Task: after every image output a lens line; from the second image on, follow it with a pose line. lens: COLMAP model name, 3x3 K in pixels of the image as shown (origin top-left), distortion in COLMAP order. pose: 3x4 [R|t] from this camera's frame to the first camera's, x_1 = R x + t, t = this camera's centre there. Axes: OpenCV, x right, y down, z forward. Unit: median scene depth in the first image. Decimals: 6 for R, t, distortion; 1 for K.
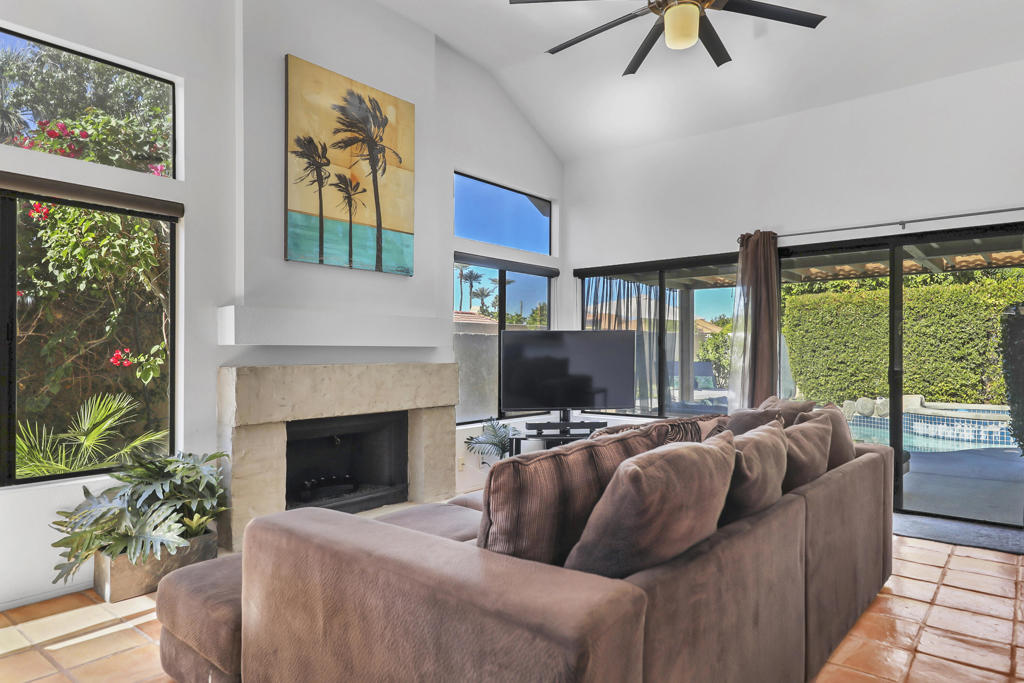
lens RADIAL K [[636.8, 0, 520.2], [0, 636.8, 347.0], [0, 0, 1]] dist [0.027235, 0.000723]
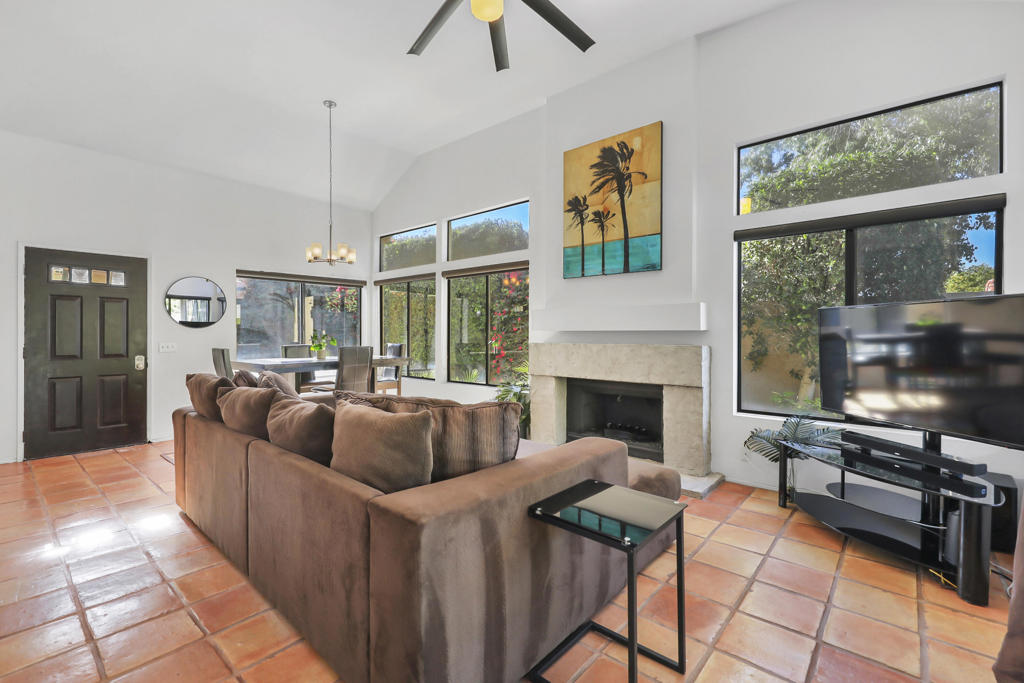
lens RADIAL K [[443.8, 0, 505.7], [0, 443.8, 329.3], [0, 0, 1]] dist [0.008519, -0.000548]
pose [[-0.043686, -0.000636, -0.999045, 0.711504], [0.011828, 0.999929, -0.001154, -0.005618], [0.998975, -0.011868, -0.043676, 0.822725]]
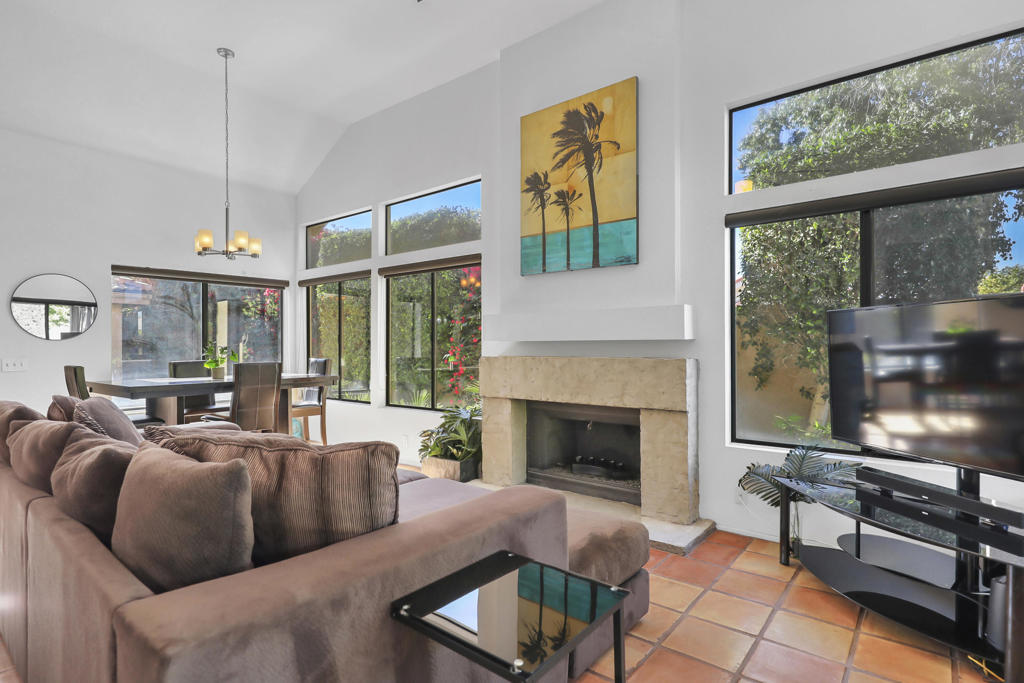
lens RADIAL K [[516.6, 0, 509.7], [0, 516.6, 338.5], [0, 0, 1]] dist [0.008197, 0.002602]
pose [[0.002873, -0.005893, -0.999979, 0.630777], [0.015491, 0.999863, -0.005848, -0.001522], [0.999876, -0.015474, 0.002964, 0.888298]]
